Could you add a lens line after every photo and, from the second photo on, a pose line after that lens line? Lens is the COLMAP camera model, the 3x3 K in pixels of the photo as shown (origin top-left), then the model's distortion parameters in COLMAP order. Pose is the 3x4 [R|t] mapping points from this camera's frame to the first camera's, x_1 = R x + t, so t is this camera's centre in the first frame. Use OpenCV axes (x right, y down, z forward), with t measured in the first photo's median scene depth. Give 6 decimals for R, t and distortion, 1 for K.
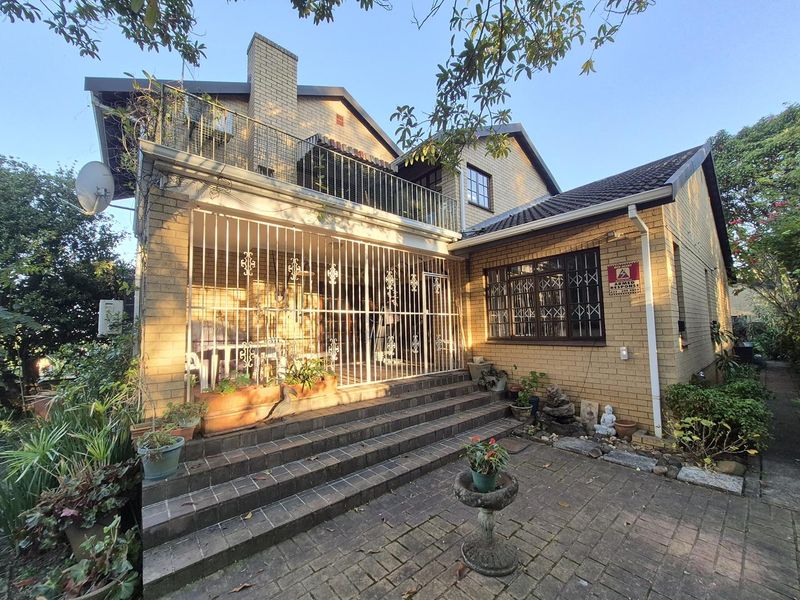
lens RADIAL K [[315.7, 0, 395.8], [0, 315.7, 303.4], [0, 0, 1]] dist [0.002727, 0.000327]
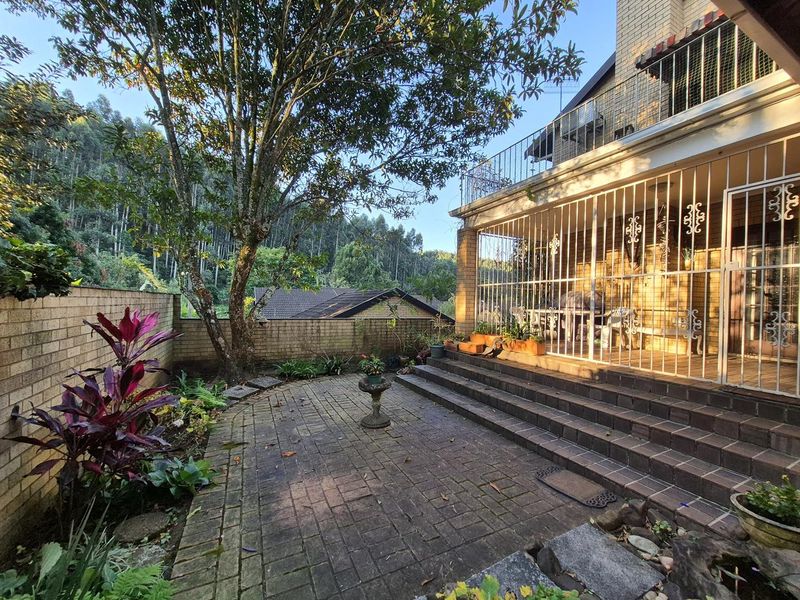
lens RADIAL K [[315.7, 0, 397.2], [0, 315.7, 303.2], [0, 0, 1]] dist [0.002727, 0.000327]
pose [[-0.252914, 0.019019, -0.967302, 0.896421], [0.071932, 0.997409, 0.000804, 0.057275], [0.964811, -0.069377, -0.253627, 0.731176]]
